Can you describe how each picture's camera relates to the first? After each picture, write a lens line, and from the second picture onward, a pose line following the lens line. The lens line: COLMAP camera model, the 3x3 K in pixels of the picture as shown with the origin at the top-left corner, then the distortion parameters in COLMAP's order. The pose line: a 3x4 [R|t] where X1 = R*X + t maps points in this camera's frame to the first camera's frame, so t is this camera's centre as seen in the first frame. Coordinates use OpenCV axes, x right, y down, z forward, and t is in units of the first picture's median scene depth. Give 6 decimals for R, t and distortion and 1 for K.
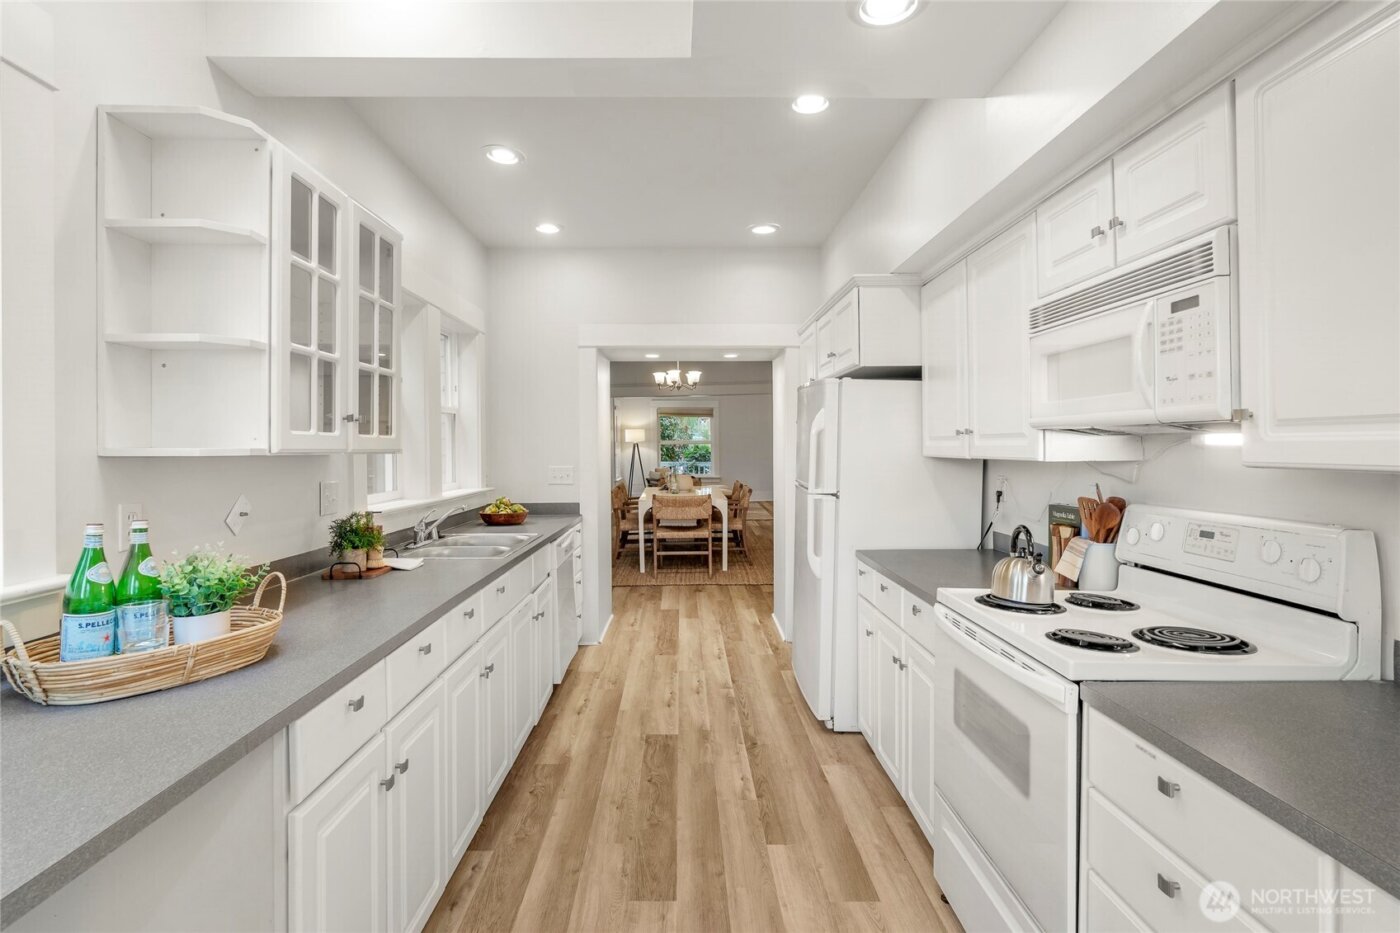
lens RADIAL K [[699.9, 0, 700.0], [0, 699.9, 466.5], [0, 0, 1]] dist [0.002764, 0.000790]
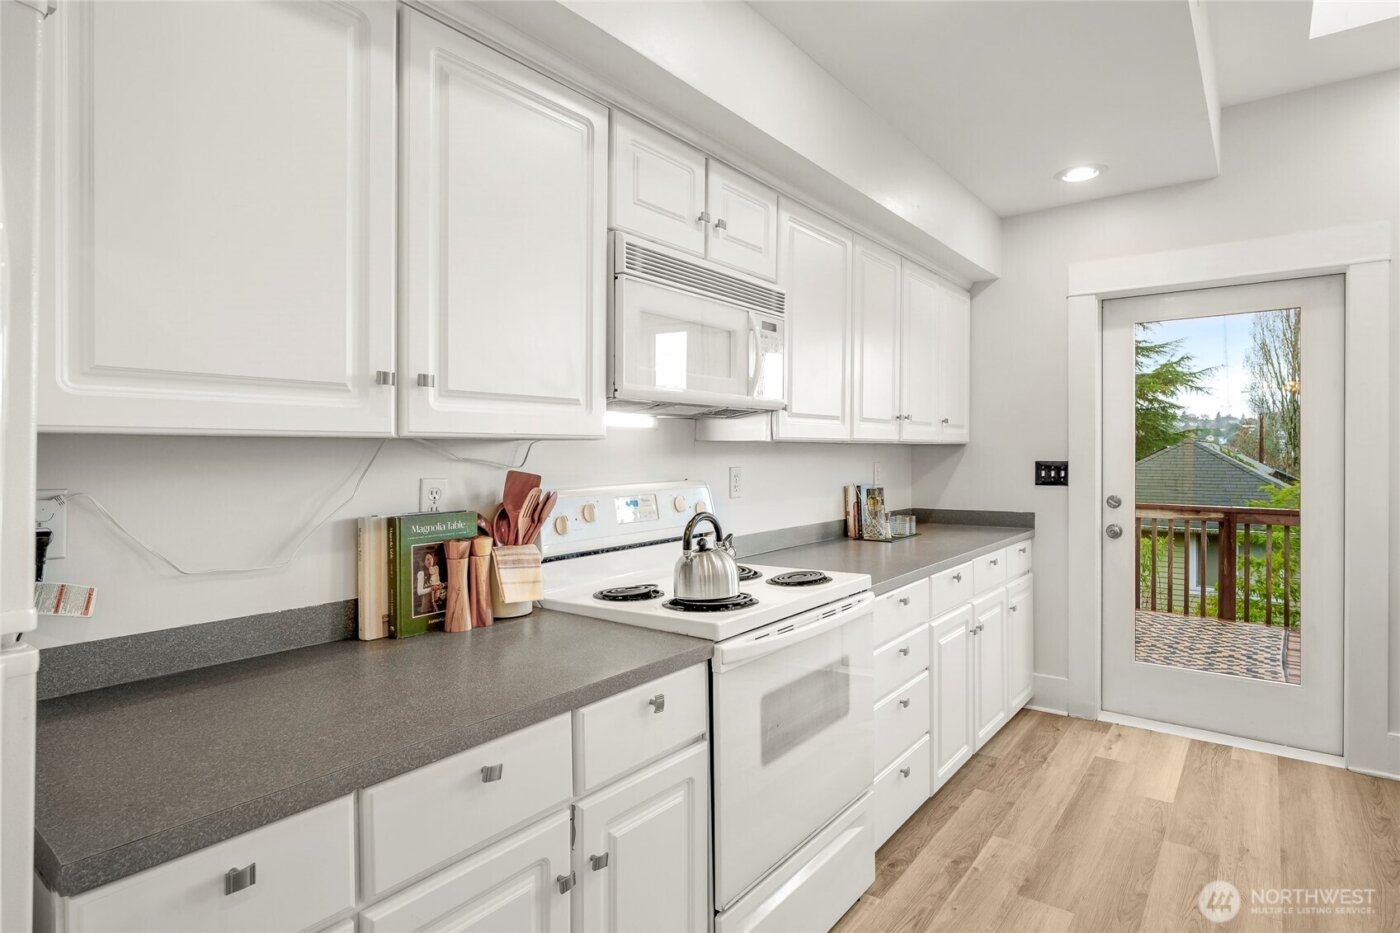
lens RADIAL K [[754.2, 0, 696.0], [0, 754.2, 448.5], [0, 0, 1]] dist [-0.002353, 0.001934]
pose [[-0.779472, 0.001277, 0.626435, -0.106742], [0.018148, 0.999624, 0.020544, -0.012919], [-0.626174, 0.027382, -0.779202, 1.627575]]
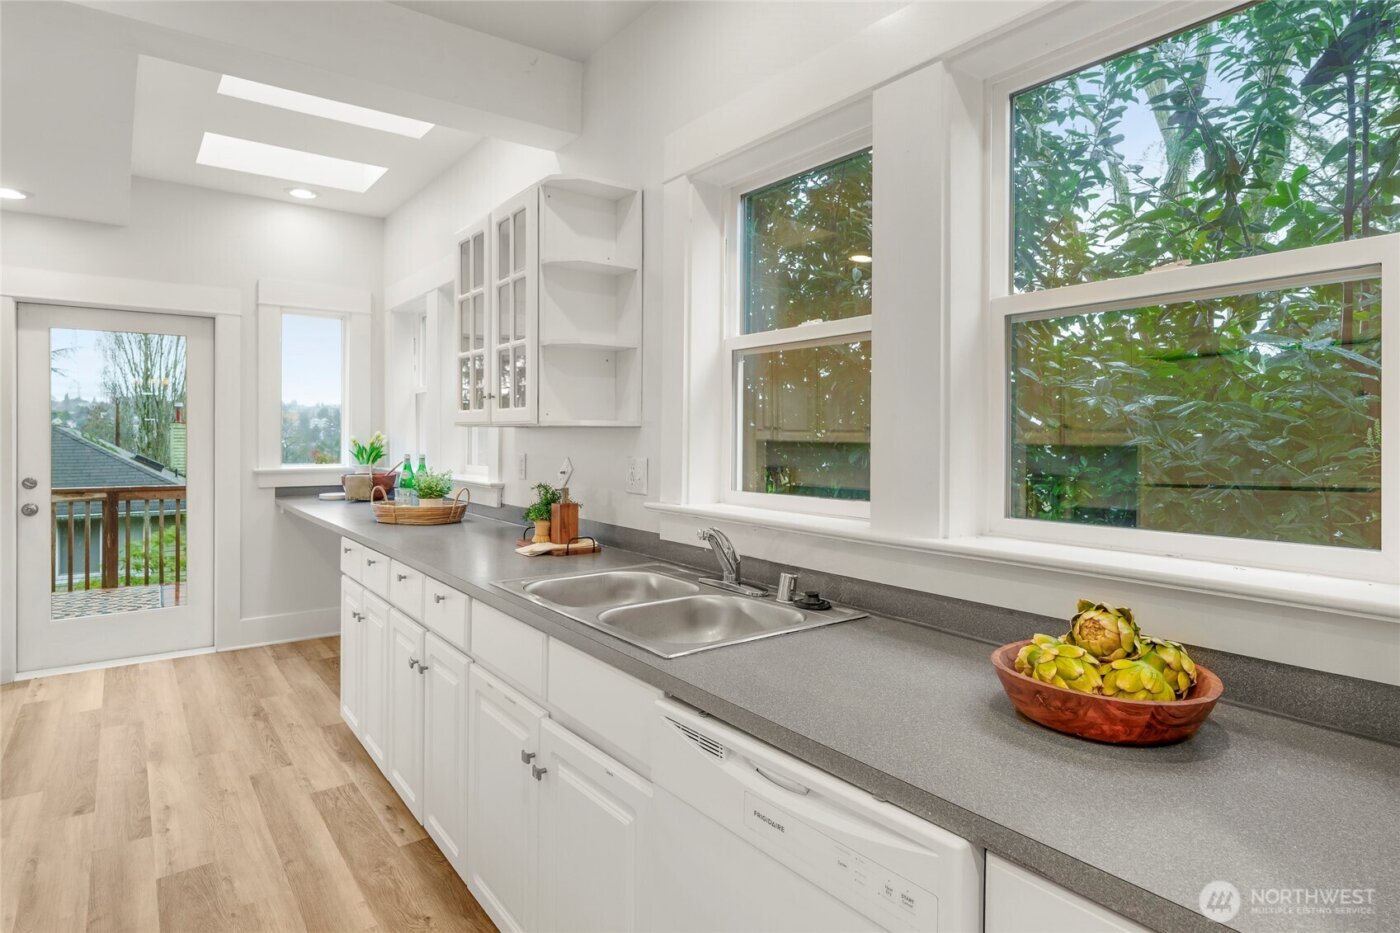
lens RADIAL K [[754.2, 0, 696.0], [0, 754.2, 448.5], [0, 0, 1]] dist [-0.002353, 0.001934]
pose [[-0.811630, 0.006953, -0.584131, -0.034071], [-0.019738, 0.999032, 0.039317, -0.036918], [0.583838, 0.043441, -0.810707, 2.232030]]
